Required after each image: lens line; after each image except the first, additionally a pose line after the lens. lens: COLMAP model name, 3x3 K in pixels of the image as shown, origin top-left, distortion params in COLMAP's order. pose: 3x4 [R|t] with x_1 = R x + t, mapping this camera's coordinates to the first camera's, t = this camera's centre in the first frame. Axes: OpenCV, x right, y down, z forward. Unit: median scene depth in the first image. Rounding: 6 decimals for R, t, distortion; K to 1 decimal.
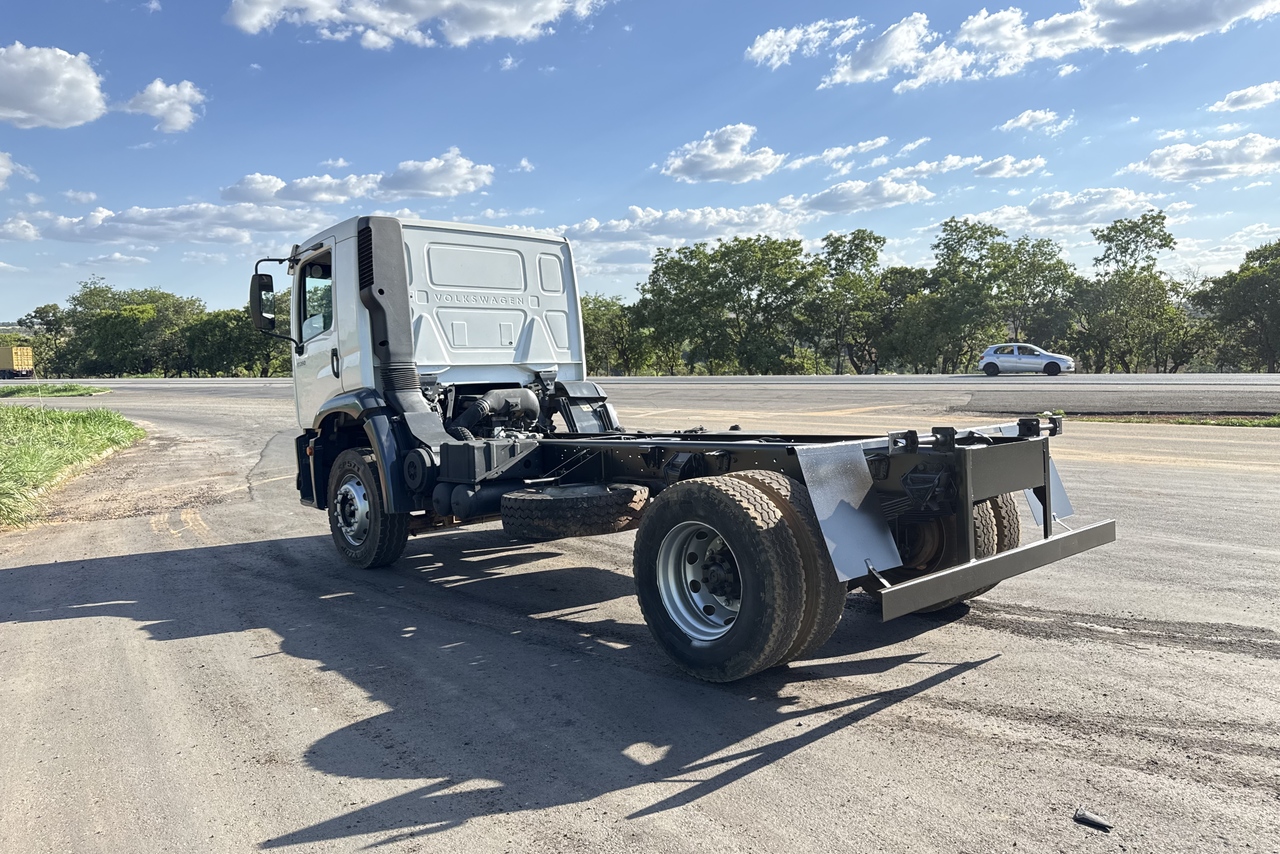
lens RADIAL K [[905.1, 0, 649.6], [0, 905.1, 424.5], [0, 0, 1]] dist [0.003740, -0.014600]
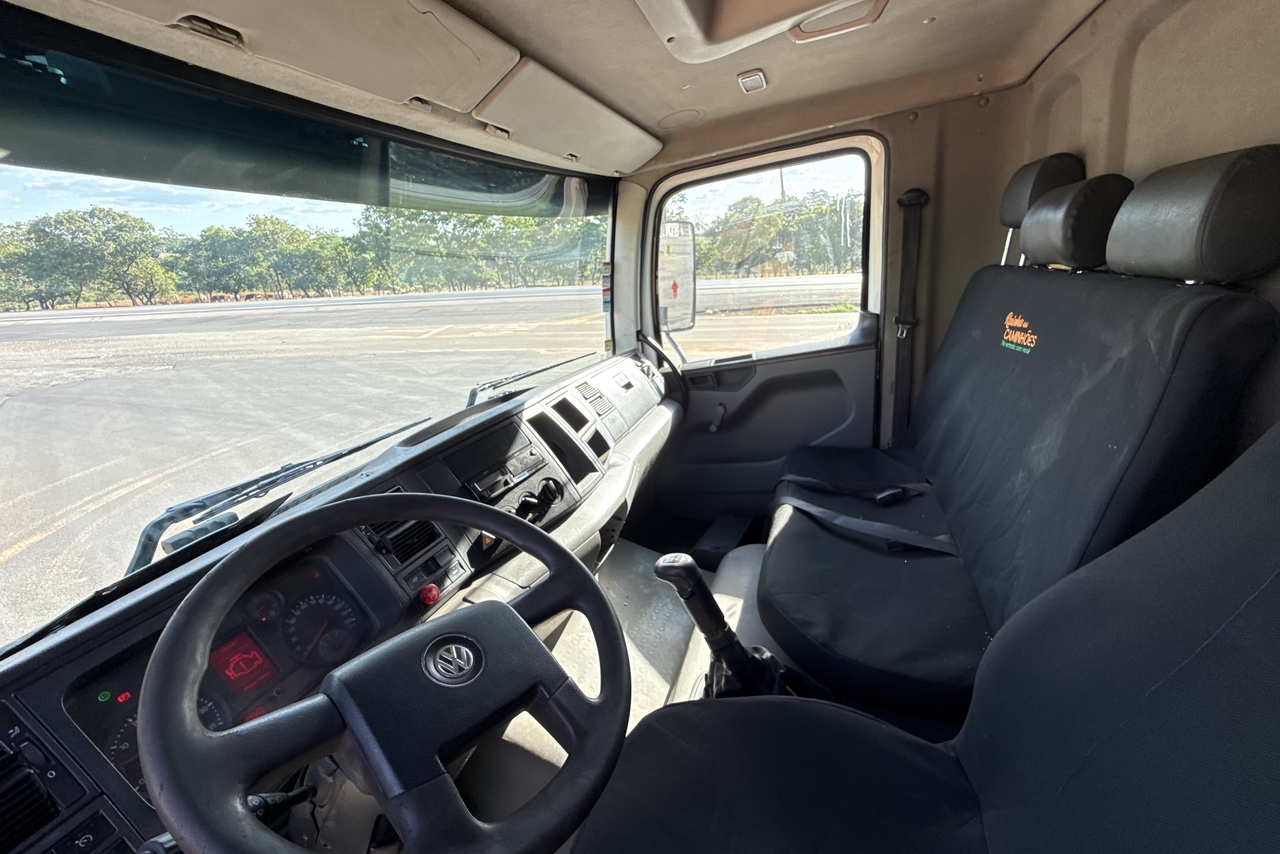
lens RADIAL K [[501.5, 0, 611.6], [0, 501.5, 426.7], [0, 0, 1]] dist [0.003439, 0.000039]
pose [[0.892323, -0.165487, 0.419968, -0.124661], [0.063299, 0.967056, 0.246570, -0.055235], [-0.446937, -0.193437, 0.873401, 0.376081]]
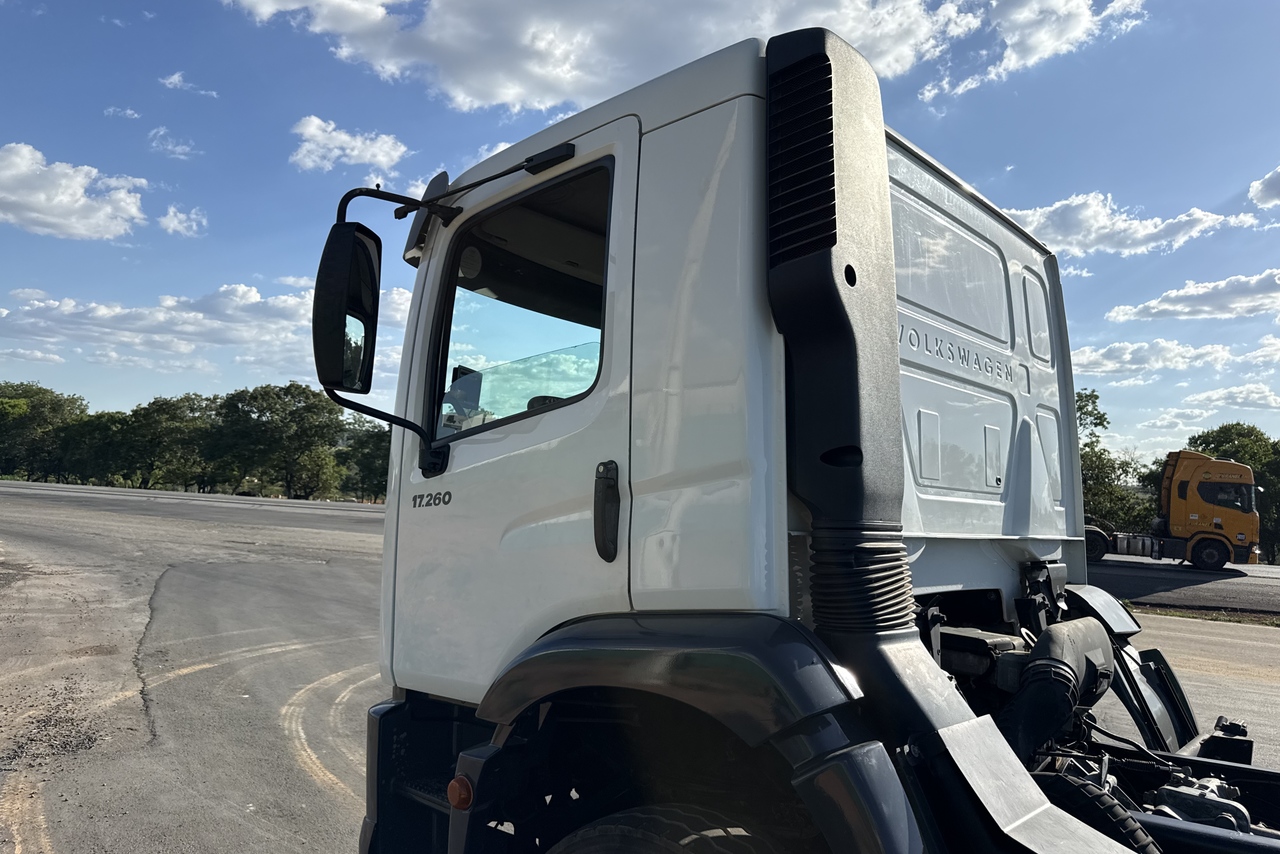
lens RADIAL K [[905.1, 0, 641.1], [0, 905.1, 424.3], [0, 0, 1]] dist [0.003740, -0.014600]
pose [[0.992013, 0.080408, 0.097187, -0.126901], [-0.064279, 0.985187, -0.158982, -0.016970], [-0.108531, 0.151465, 0.982486, 0.241884]]
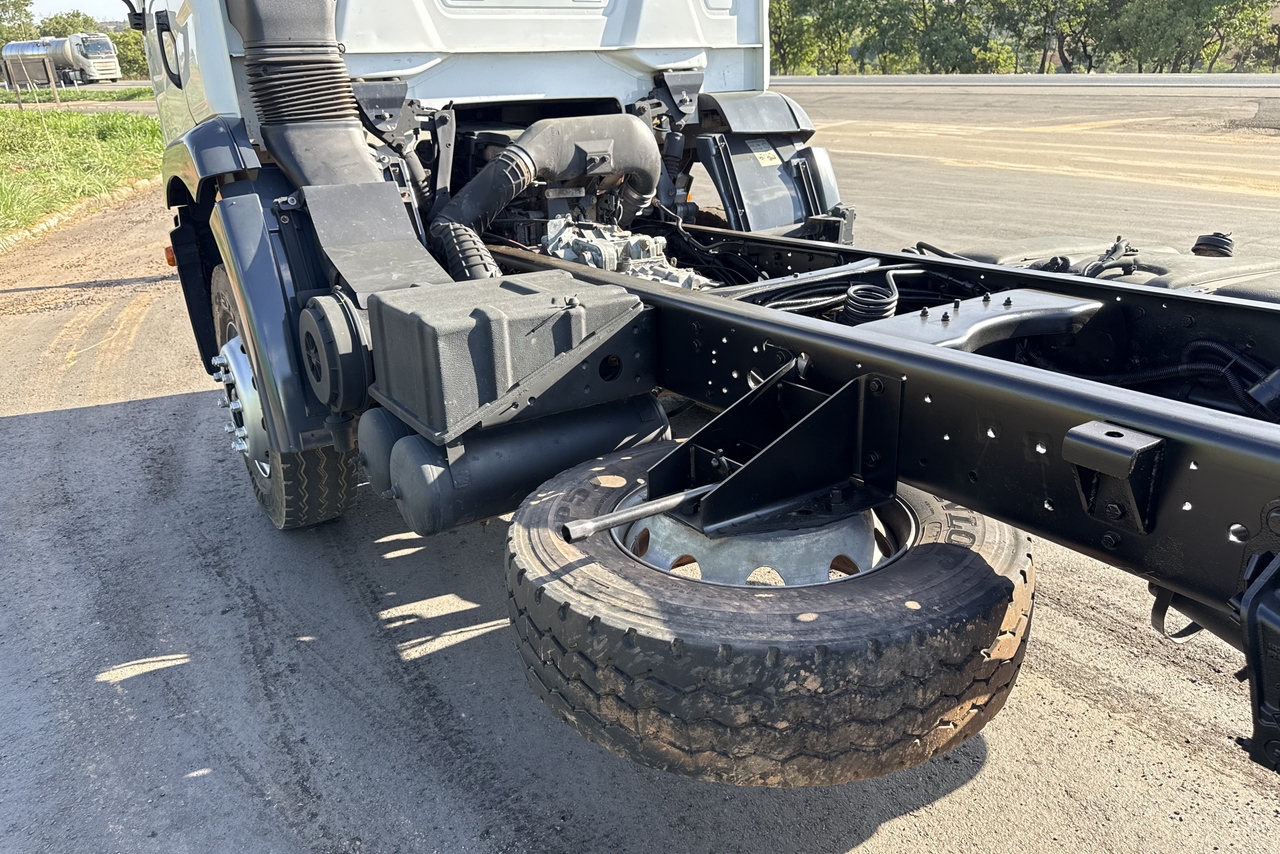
lens RADIAL K [[905.1, 0, 646.9], [0, 905.1, 440.2], [0, 0, 1]] dist [0.003740, -0.014600]
pose [[0.987488, 0.057724, -0.146751, -0.021481], [-0.007051, 0.945829, 0.324589, -0.012056], [0.157537, -0.319493, 0.934402, 0.205891]]
